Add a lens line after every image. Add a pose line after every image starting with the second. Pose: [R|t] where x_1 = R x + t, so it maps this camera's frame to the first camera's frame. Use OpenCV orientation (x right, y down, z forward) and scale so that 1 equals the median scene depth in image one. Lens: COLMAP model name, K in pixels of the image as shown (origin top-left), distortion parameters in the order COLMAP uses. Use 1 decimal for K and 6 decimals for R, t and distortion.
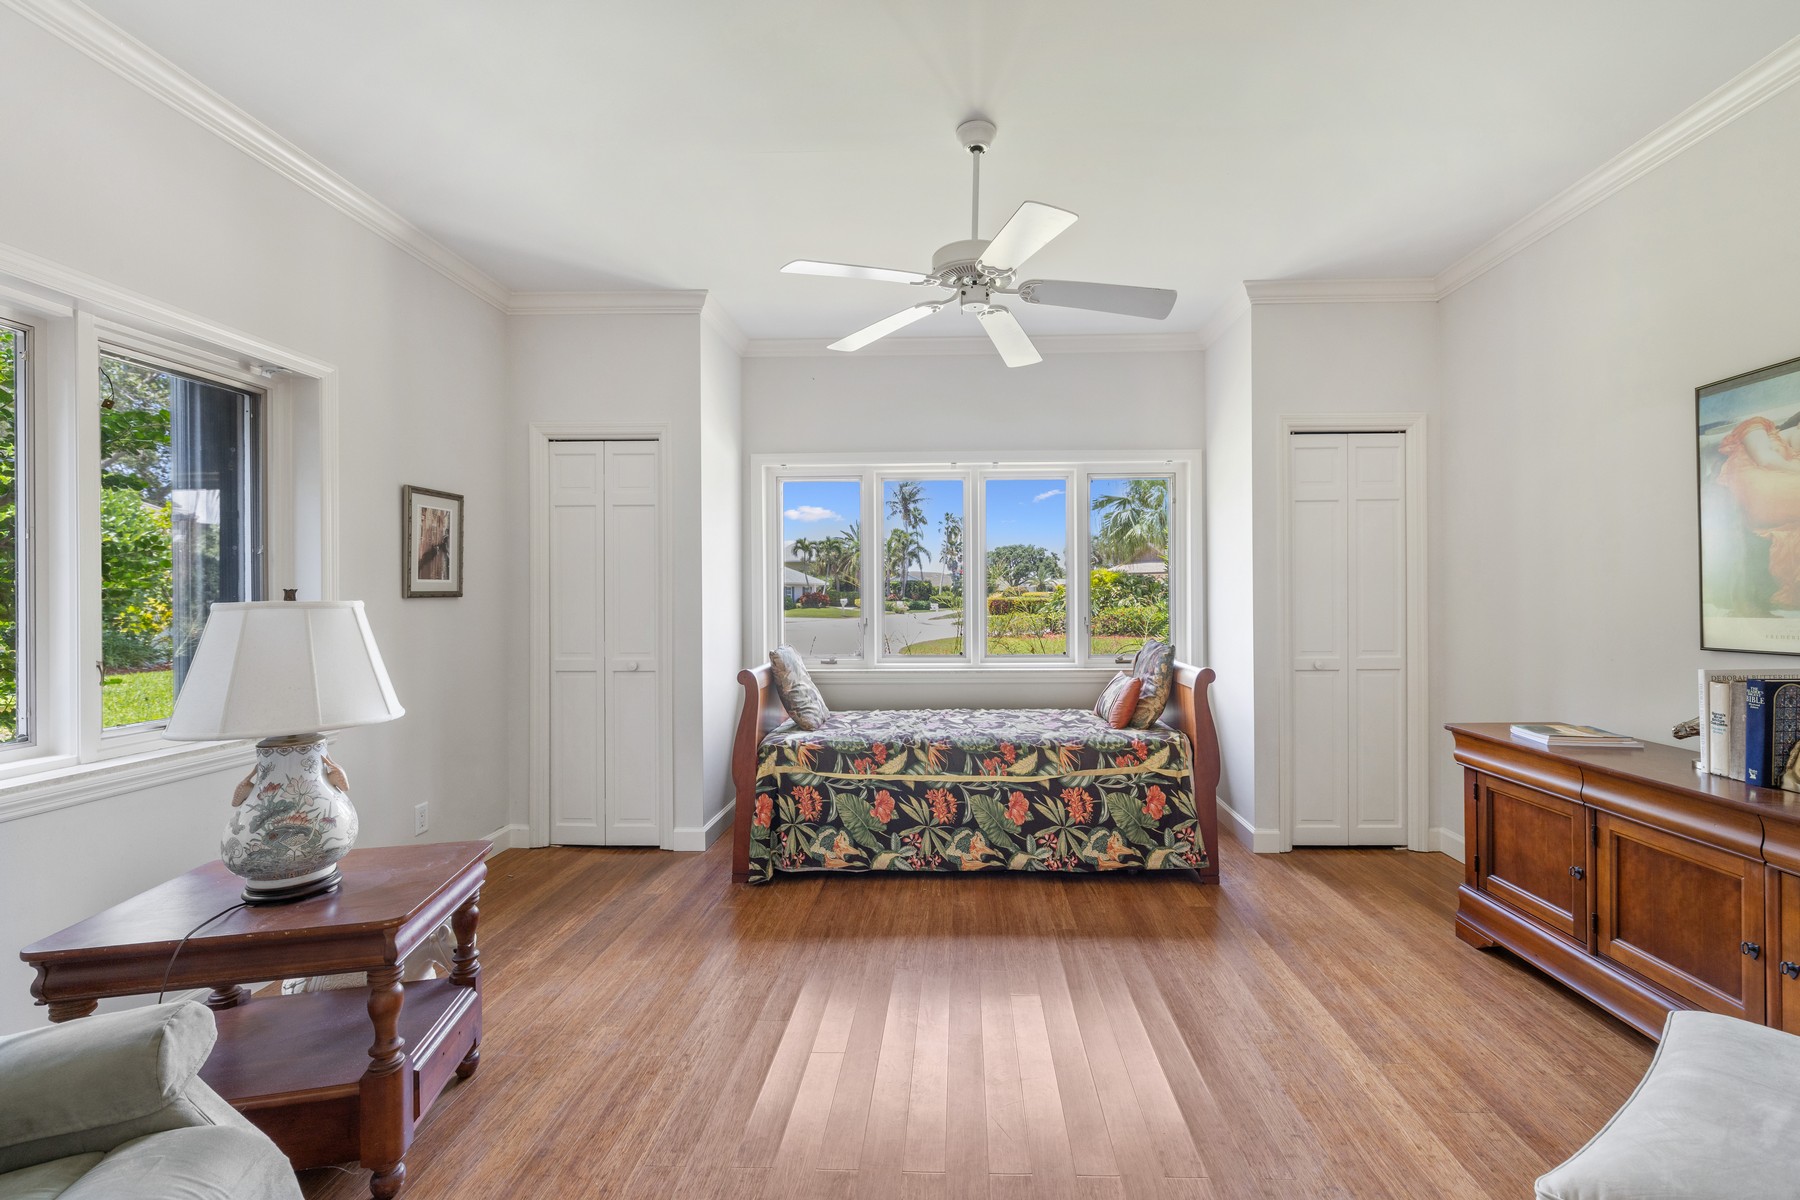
lens RADIAL K [[752.9, 0, 896.5], [0, 752.9, 590.6], [0, 0, 1]] dist [0.002216, 0.000299]
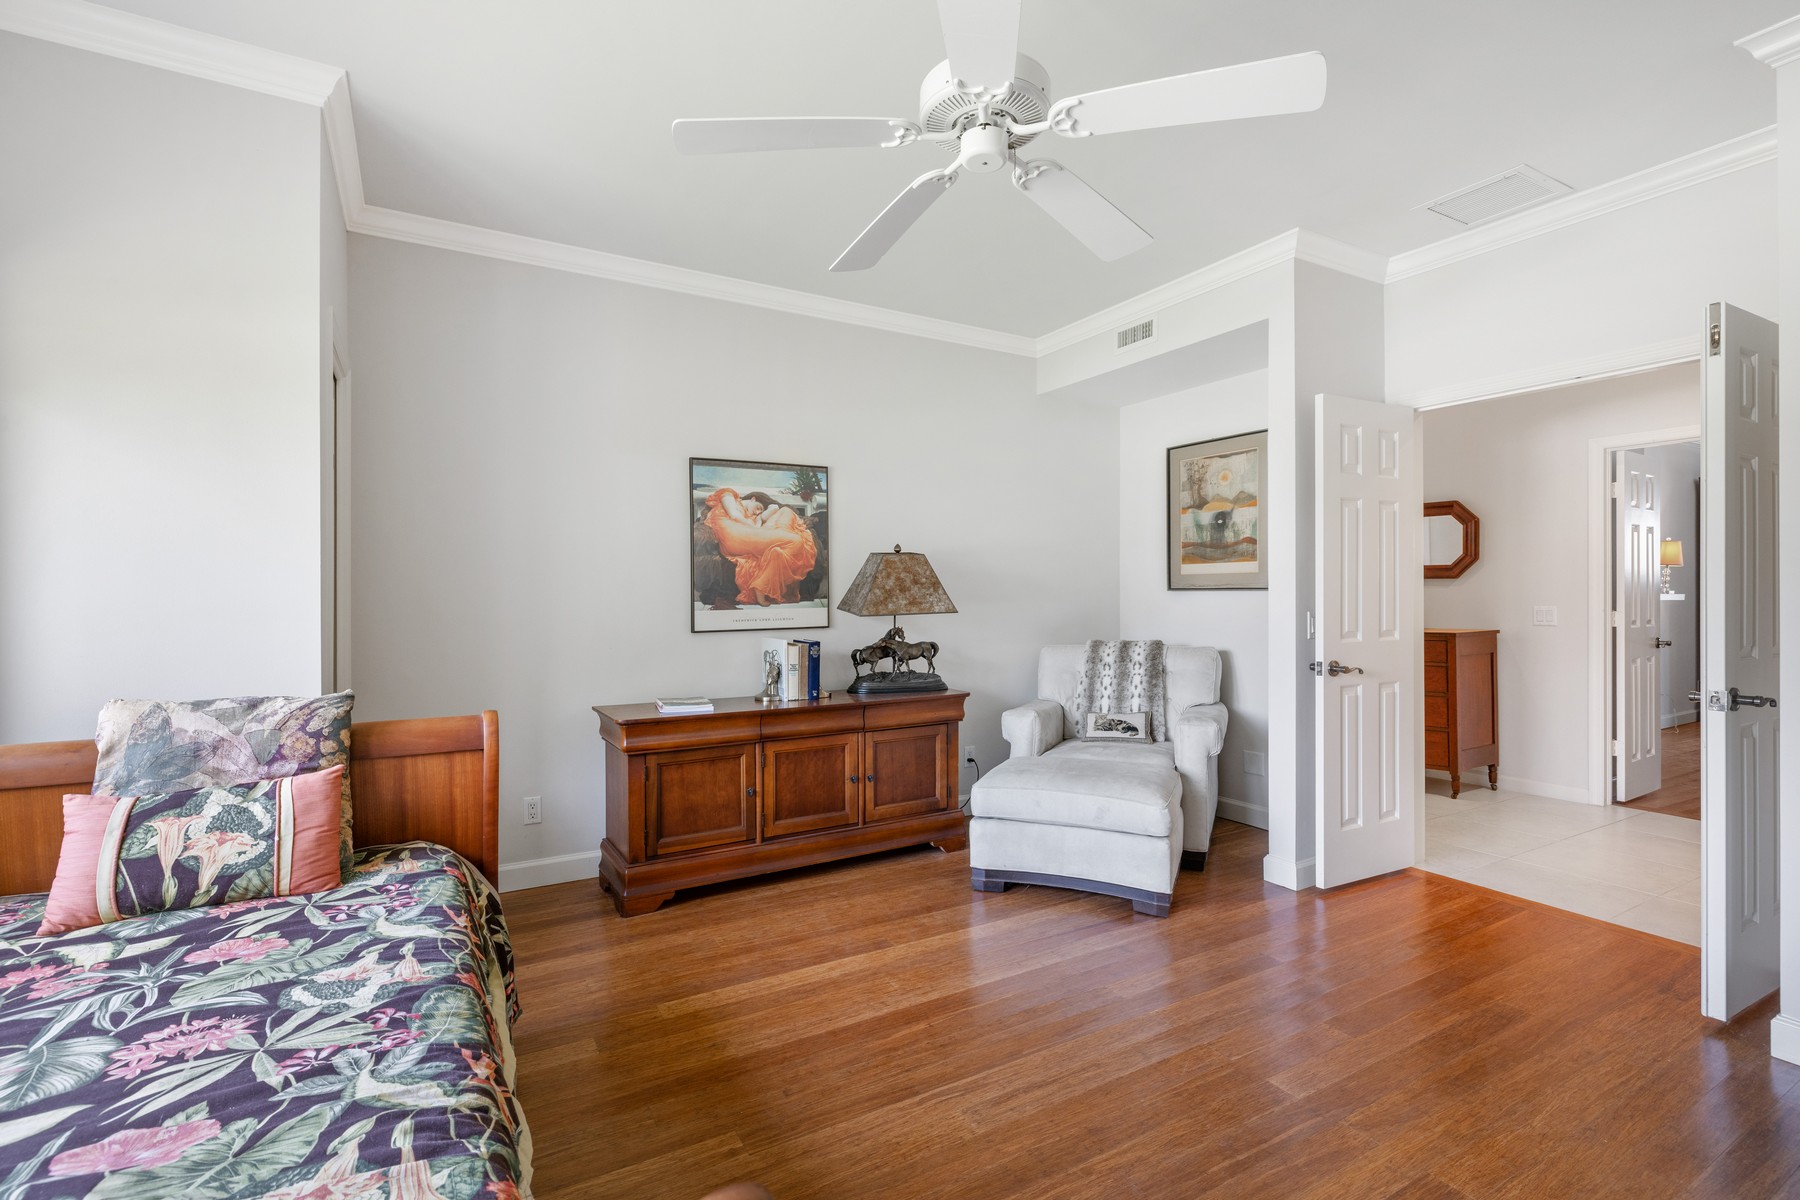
lens RADIAL K [[814.4, 0, 868.3], [0, 814.4, 594.8], [0, 0, 1]] dist [0.001216, 0.000087]
pose [[-0.557852, 0.003704, 0.829932, -0.506550], [-0.001144, 0.999986, -0.005231, 0.012196], [-0.829940, -0.003868, -0.557840, 1.721027]]
